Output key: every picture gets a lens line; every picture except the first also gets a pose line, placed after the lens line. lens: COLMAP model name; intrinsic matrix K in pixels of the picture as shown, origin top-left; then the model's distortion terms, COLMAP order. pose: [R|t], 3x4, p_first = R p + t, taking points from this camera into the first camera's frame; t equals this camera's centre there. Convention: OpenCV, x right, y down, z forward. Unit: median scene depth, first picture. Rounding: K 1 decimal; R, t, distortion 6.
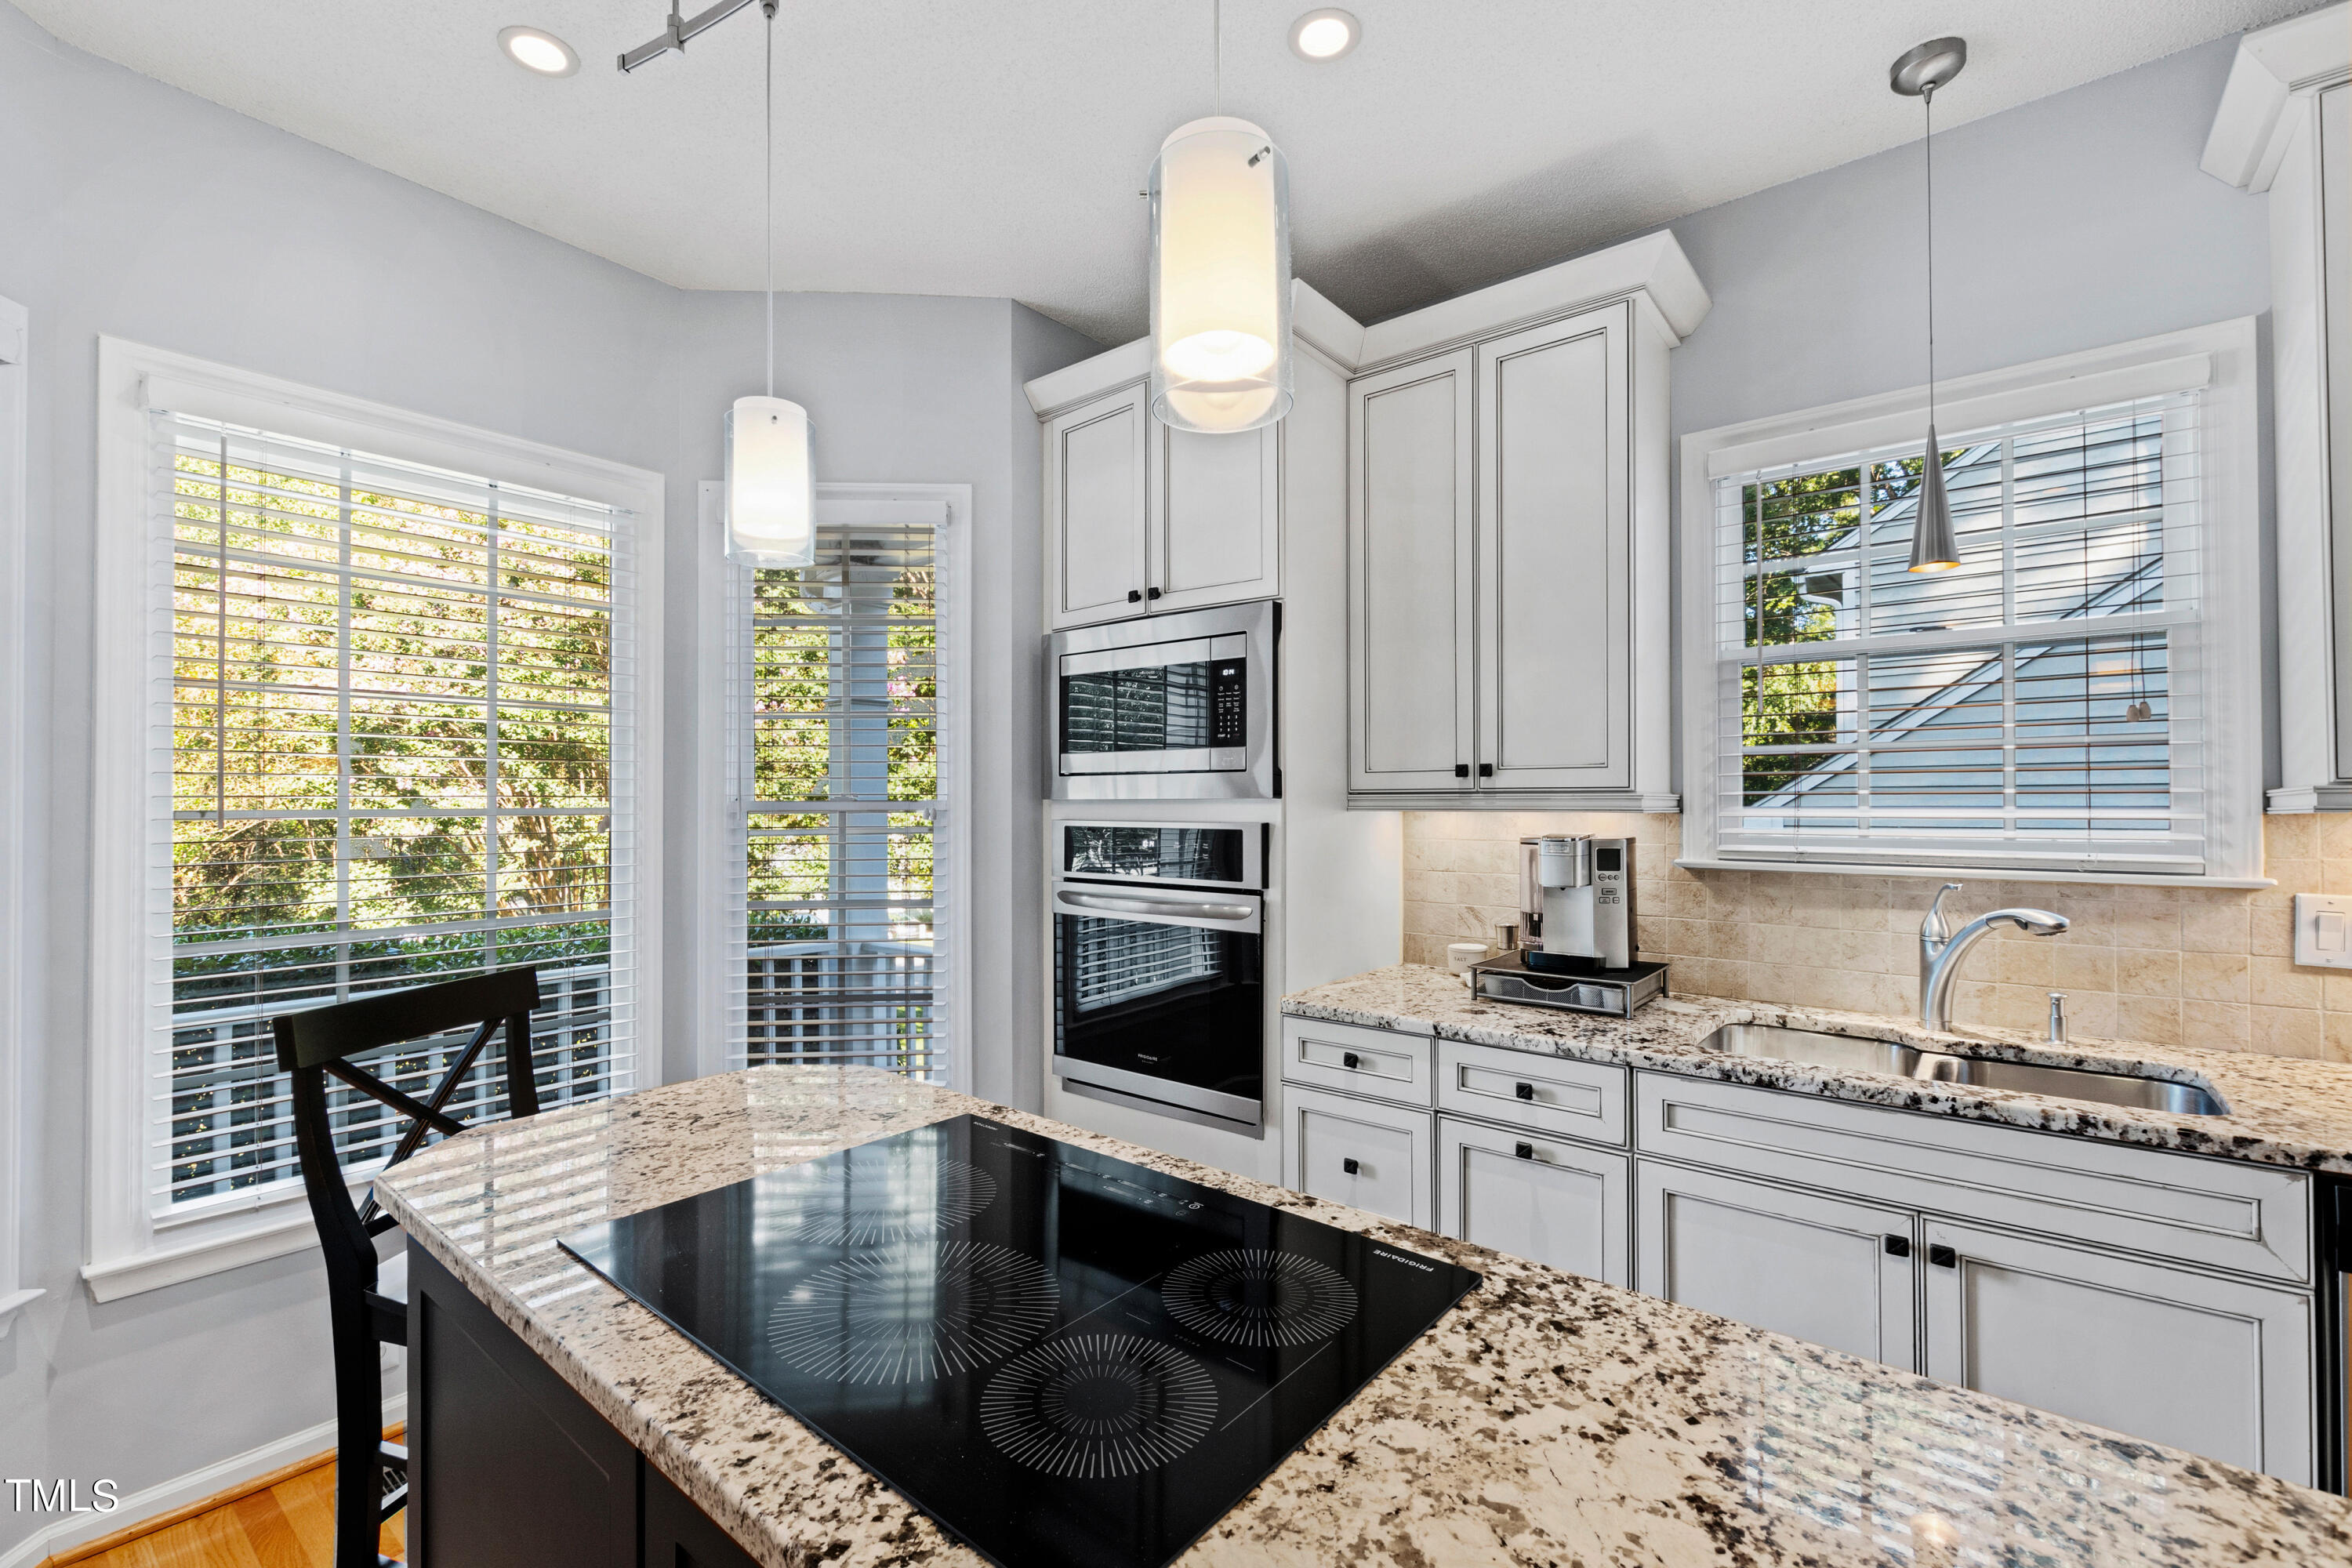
lens RADIAL K [[1010.8, 0, 1170.7], [0, 1010.8, 792.3], [0, 0, 1]] dist [0.007730, -0.004800]
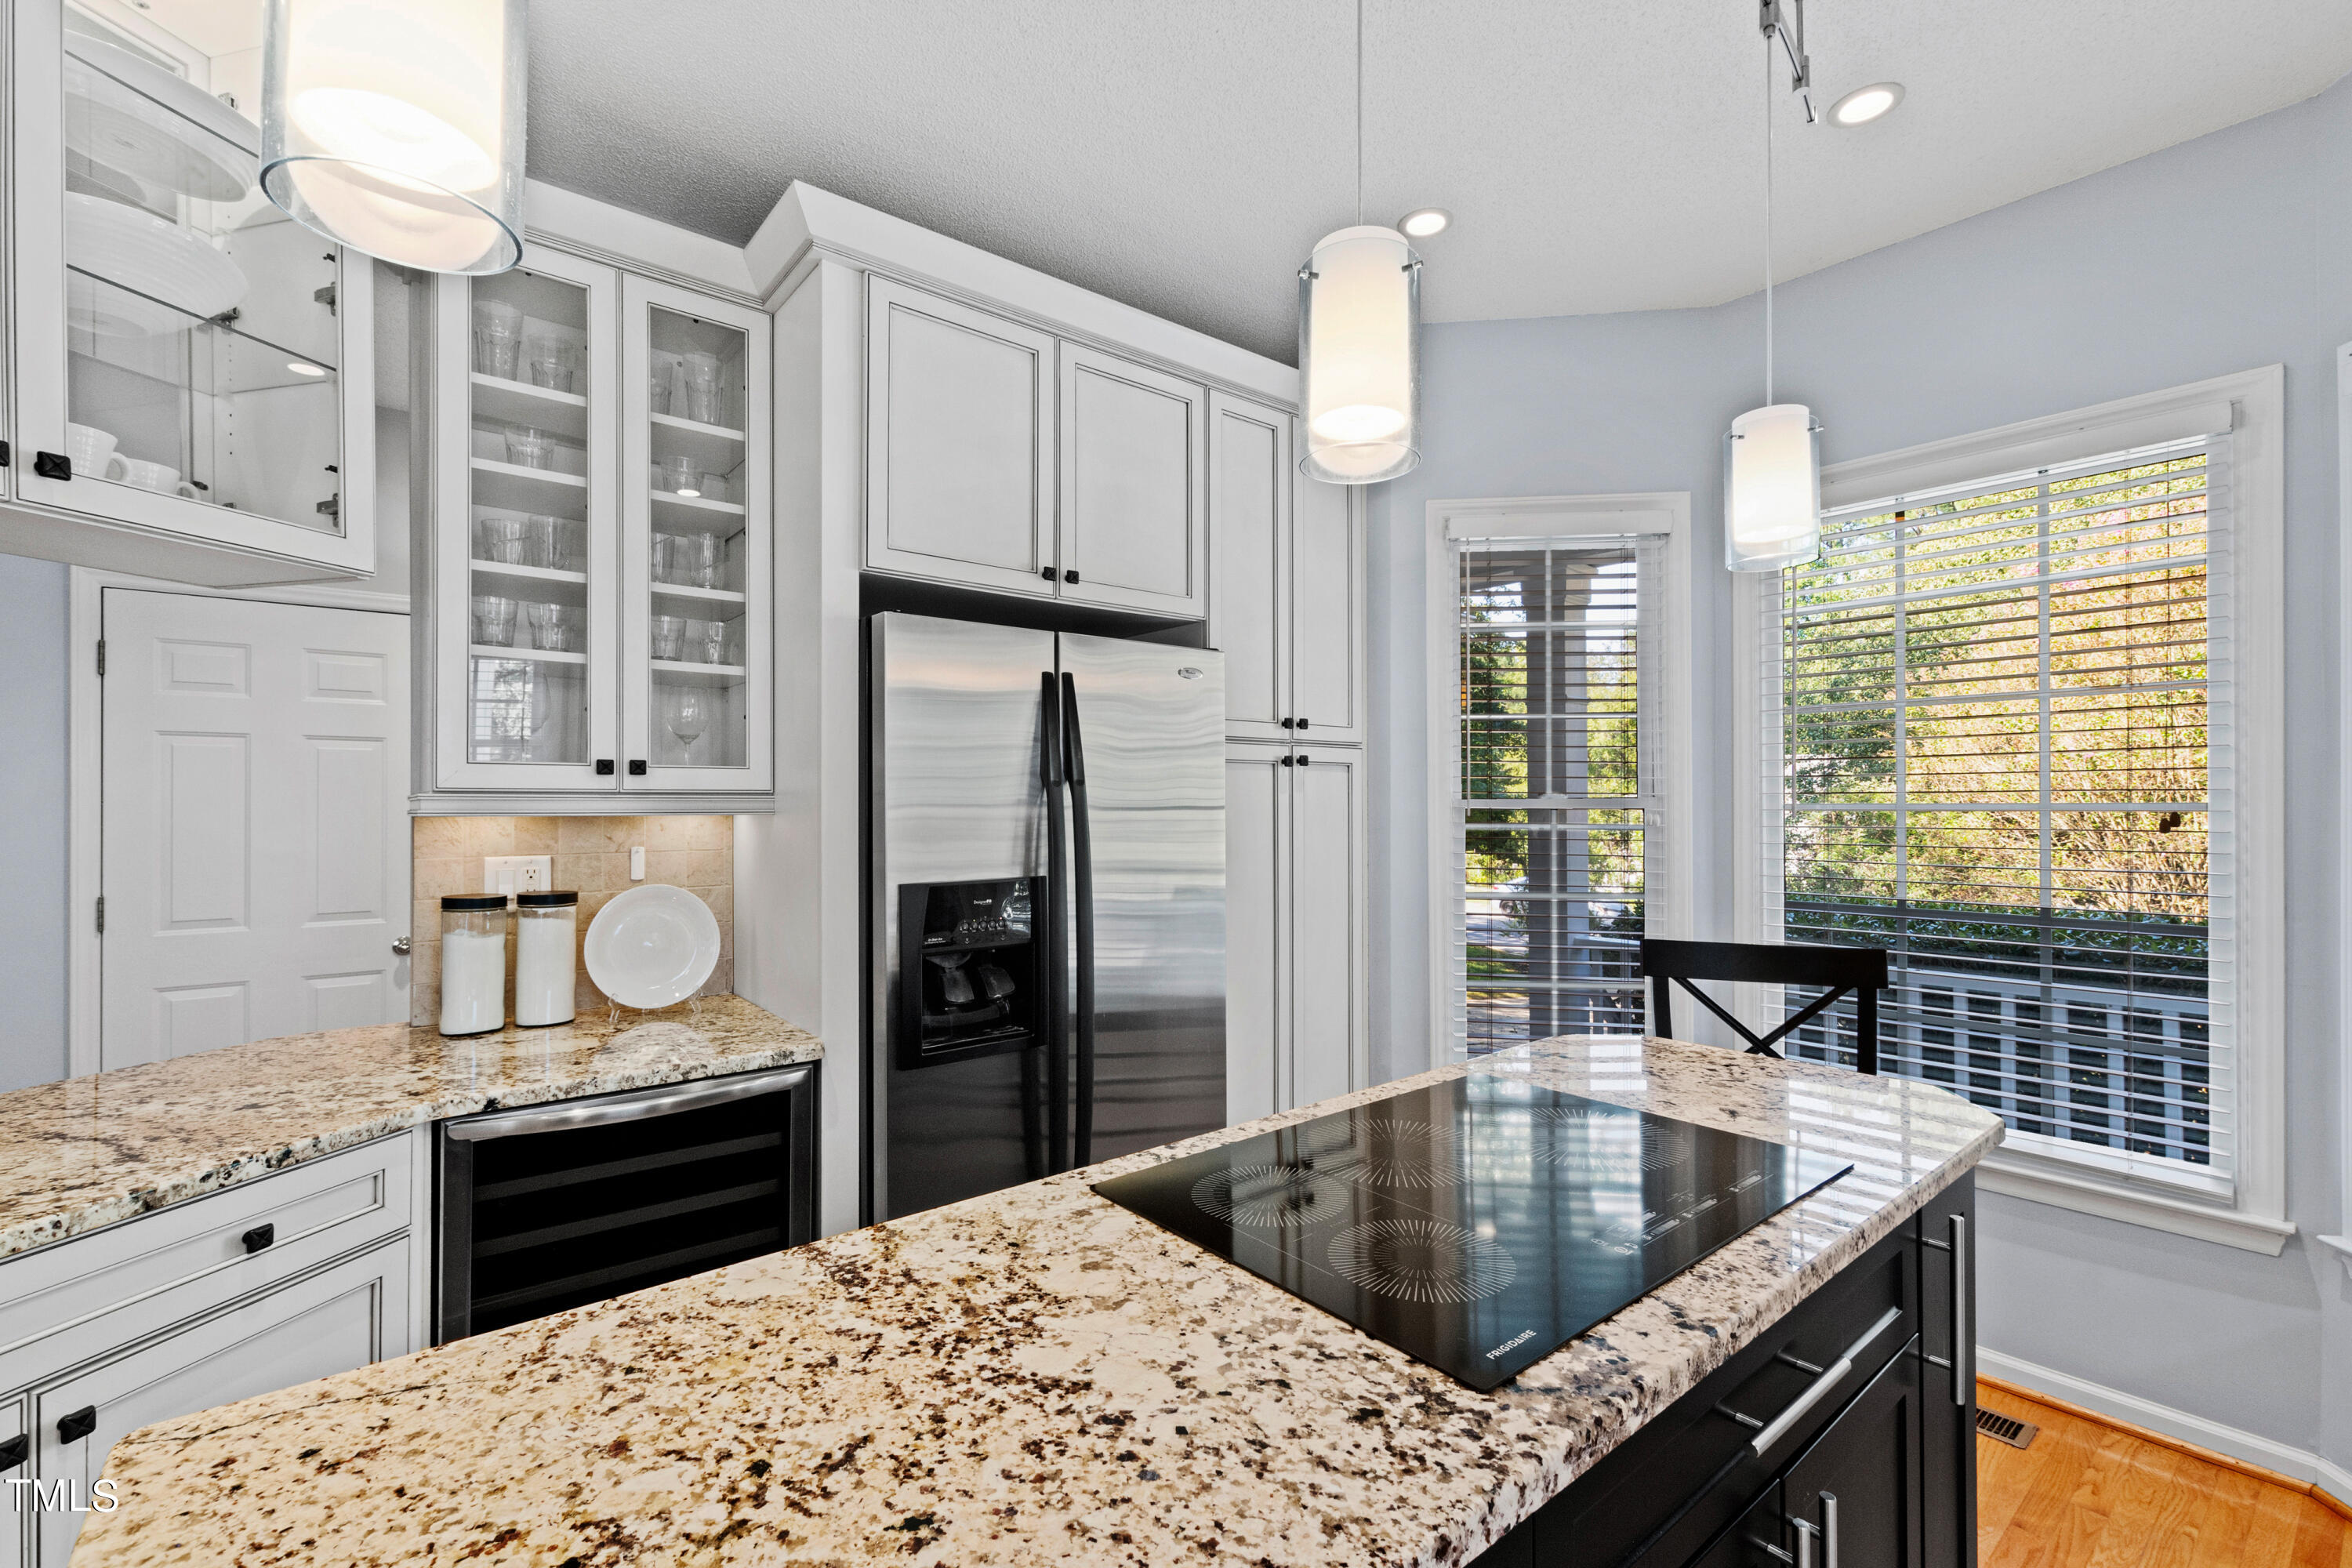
lens RADIAL K [[1029.3, 0, 1169.7], [0, 1029.3, 793.3], [0, 0, 1]] dist [0.002903, -0.000757]
pose [[-0.204909, -0.006798, -0.978757, 0.592088], [0.012573, 0.999875, -0.009577, 0.005996], [0.978700, -0.014269, -0.204798, 0.476343]]
